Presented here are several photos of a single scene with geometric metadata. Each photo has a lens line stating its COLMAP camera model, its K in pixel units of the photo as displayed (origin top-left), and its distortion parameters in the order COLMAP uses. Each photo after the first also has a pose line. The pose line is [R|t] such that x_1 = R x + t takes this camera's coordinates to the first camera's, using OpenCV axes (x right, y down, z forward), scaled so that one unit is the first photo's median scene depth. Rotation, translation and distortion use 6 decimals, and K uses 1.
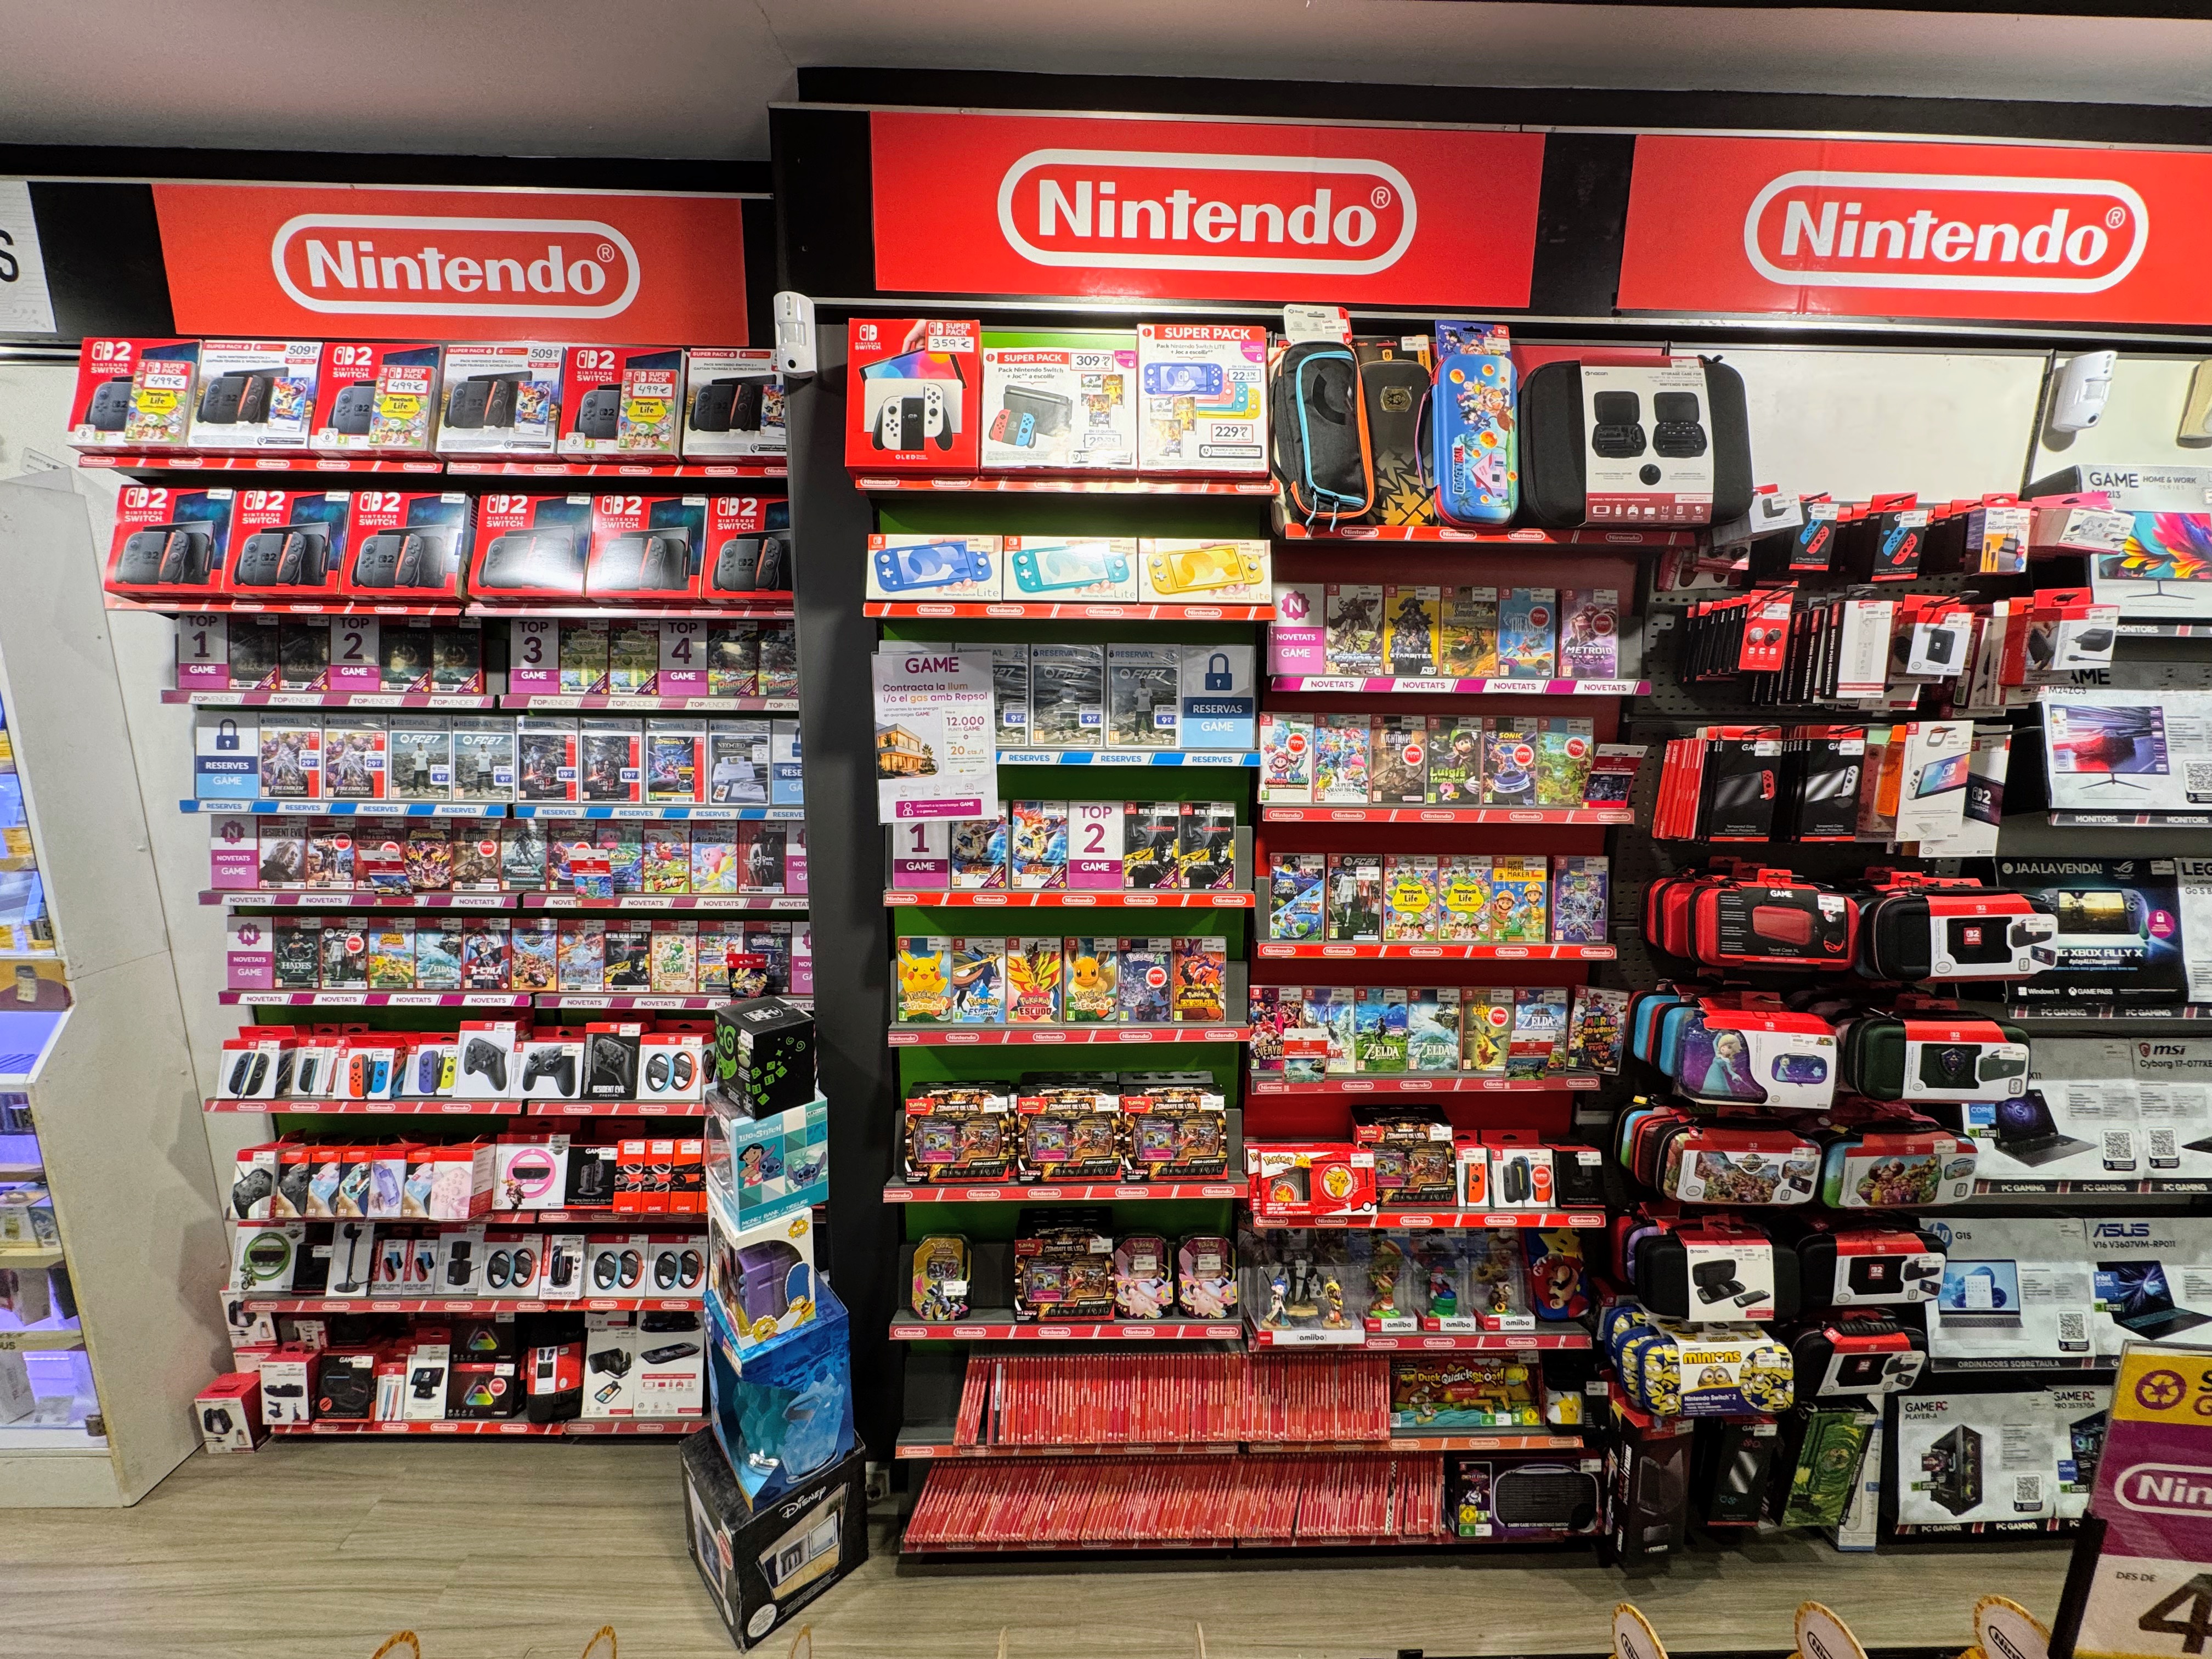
lens RADIAL K [[885.3, 0, 1059.1], [0, 885.3, 827.2], [0, 0, 1]] dist [-0.004015, 0.000995]
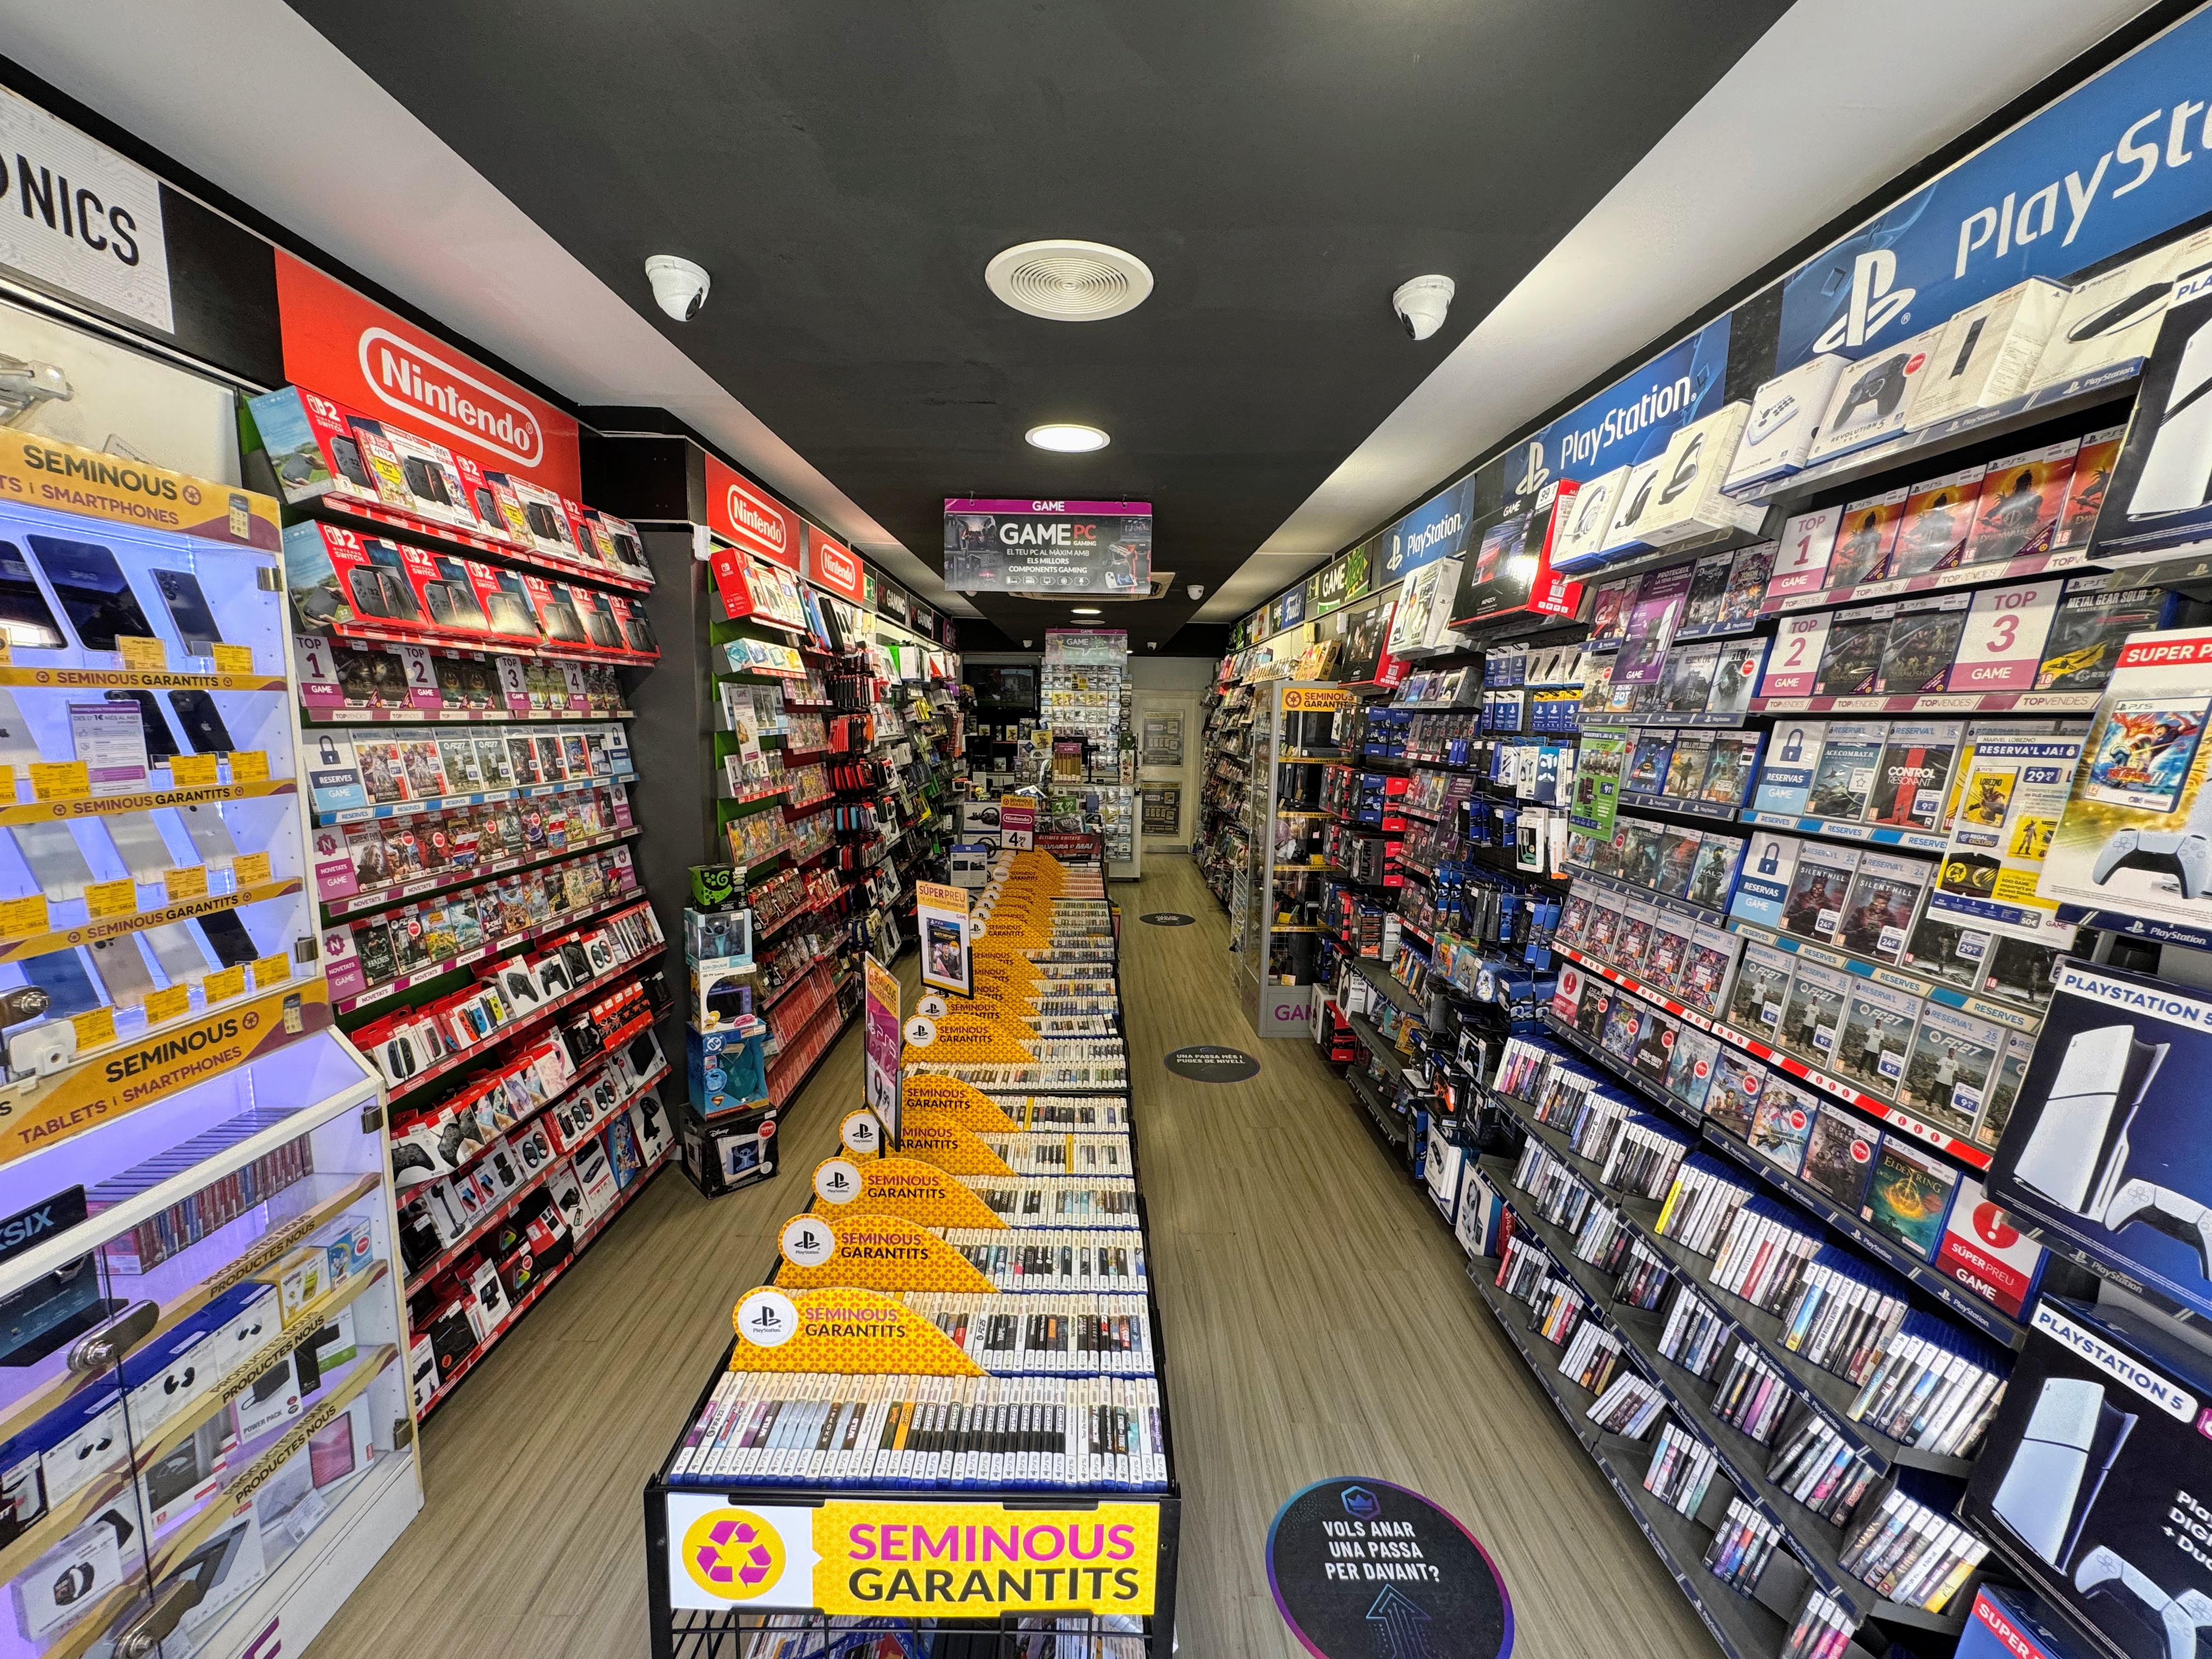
lens RADIAL K [[885.3, 0, 1095.0], [0, 885.3, 825.9], [0, 0, 1]] dist [-0.004015, 0.000995]
pose [[0.006293, -0.138862, 0.990292, -1.953114], [0.169635, 0.976106, 0.135795, -0.003608], [-0.985487, 0.167134, 0.029698, 0.074027]]
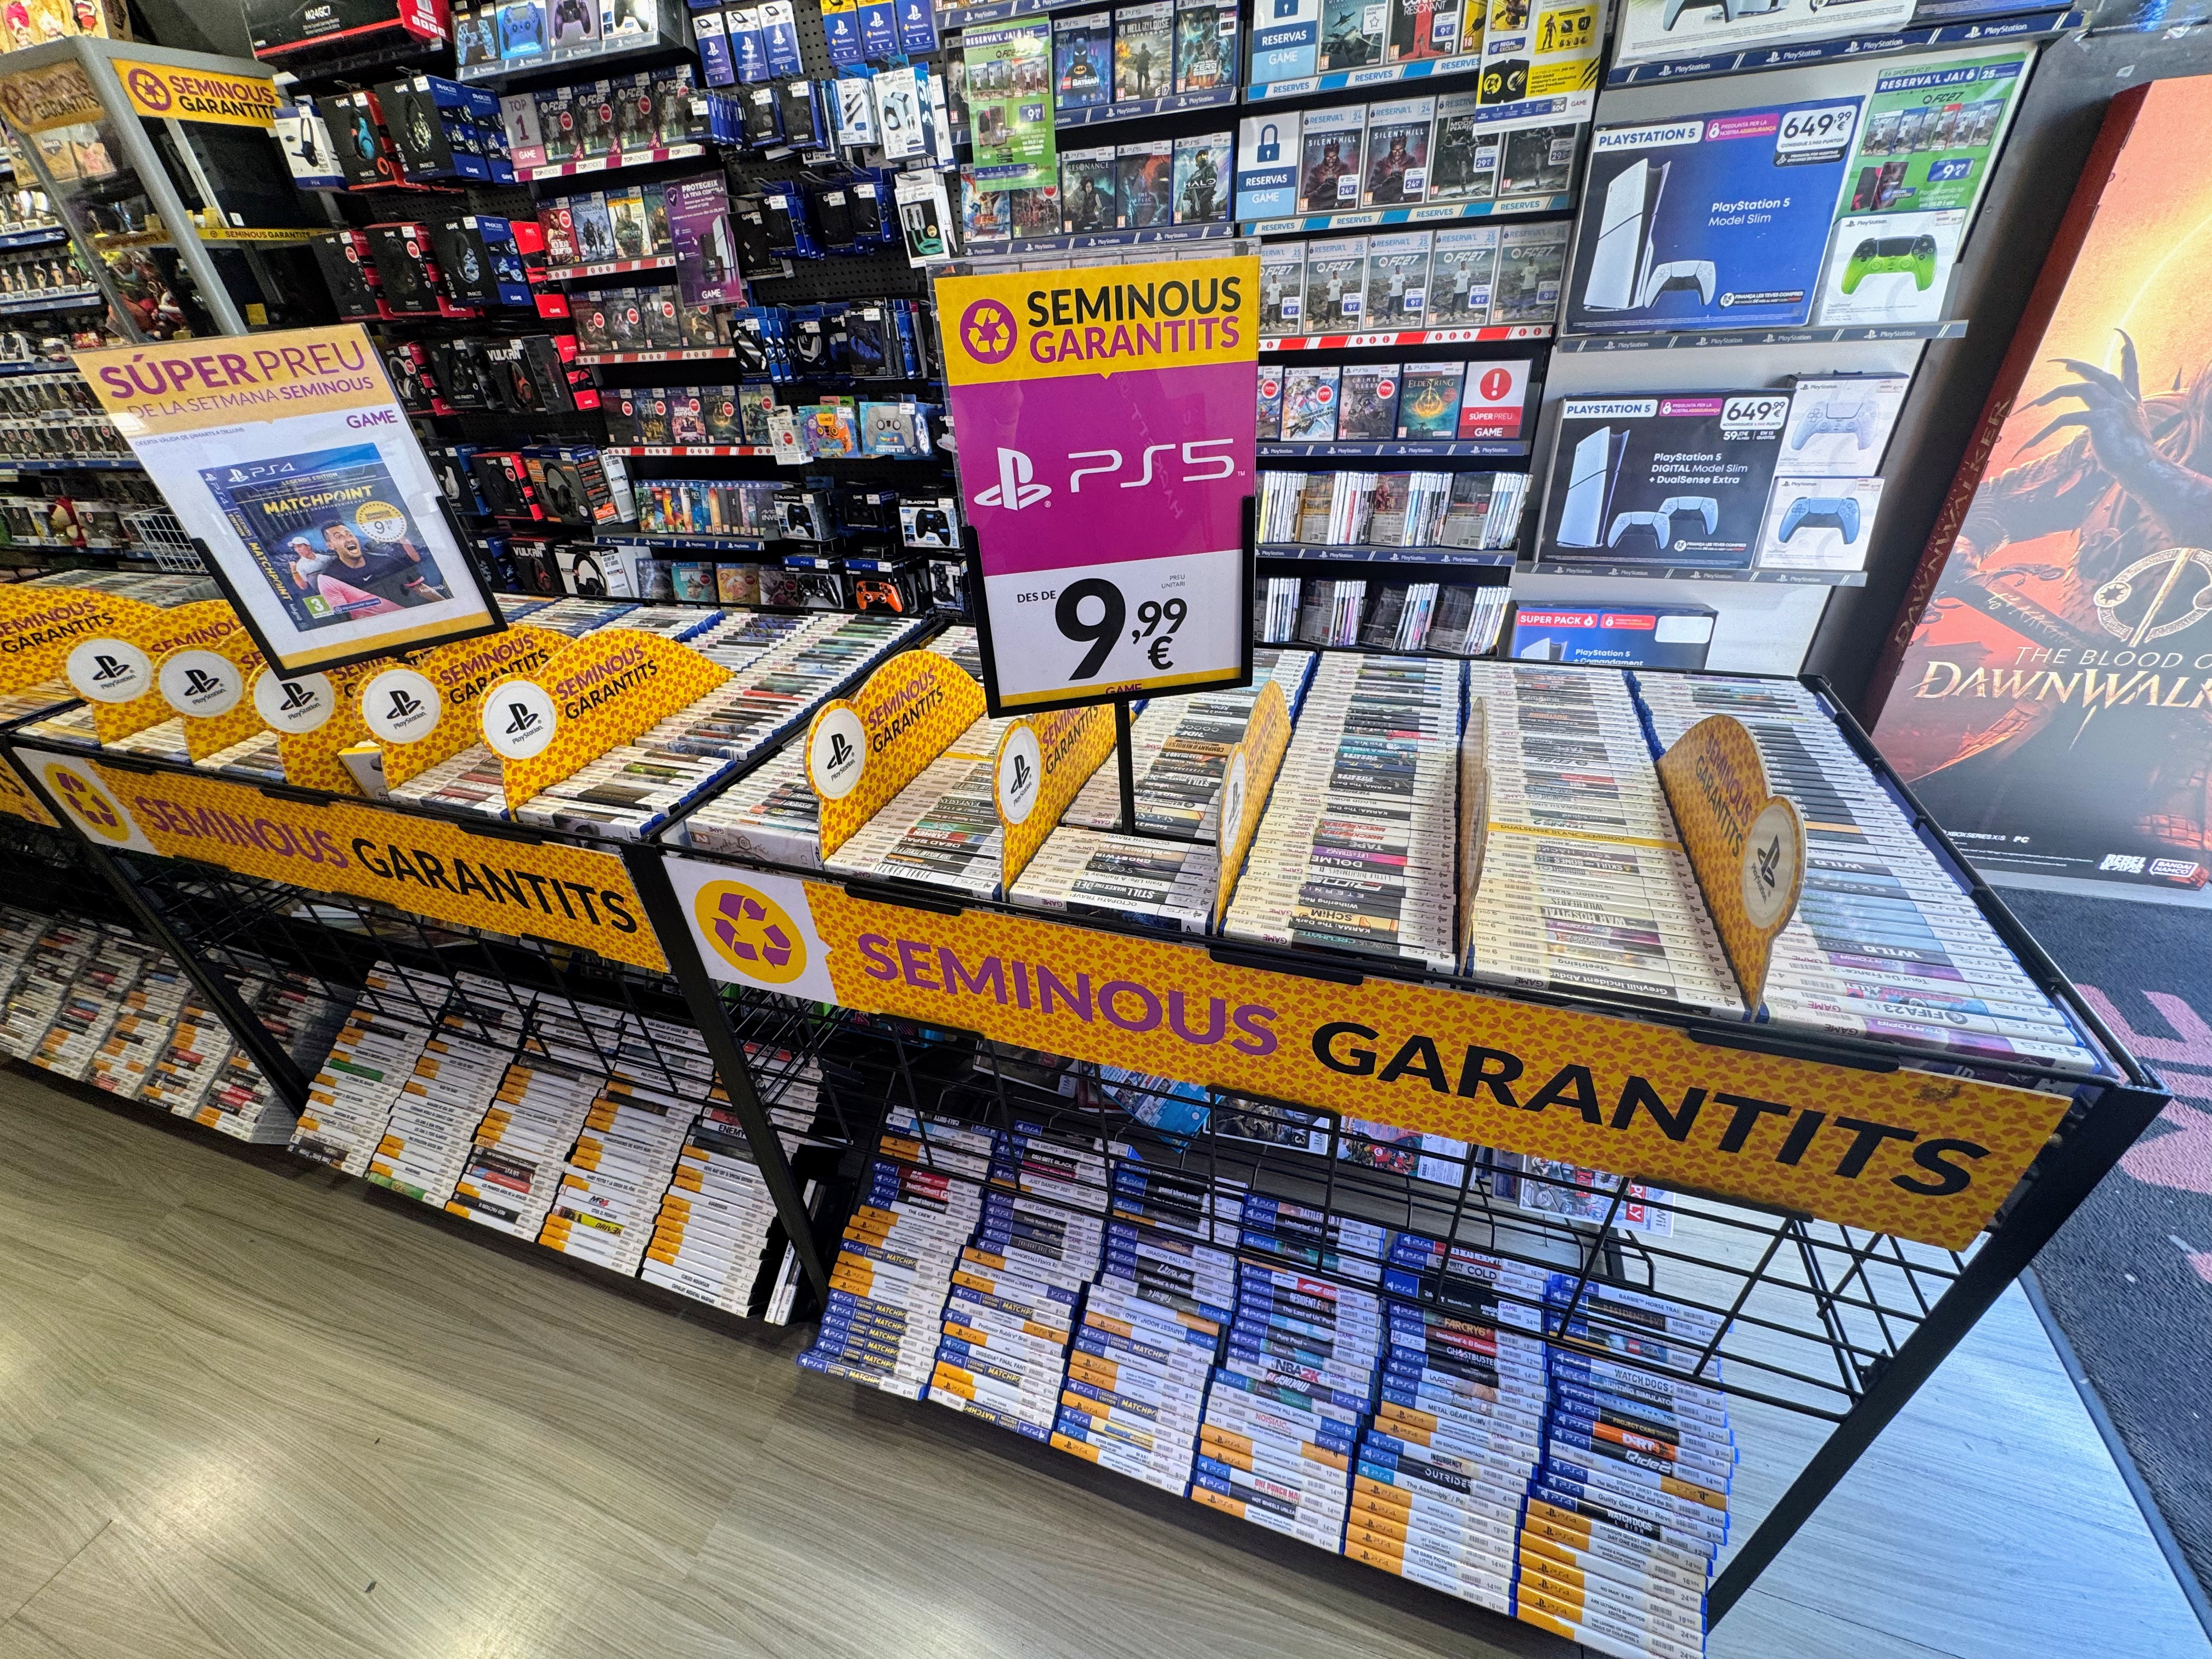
lens RADIAL K [[885.3, 0, 1108.1], [0, 885.3, 831.8], [0, 0, 1]] dist [-0.004015, 0.000995]
pose [[-0.939665, -0.144933, 0.309878, -1.266412], [0.112269, 0.725003, 0.679533, 0.147504], [-0.323149, 0.673323, -0.664989, 0.635081]]
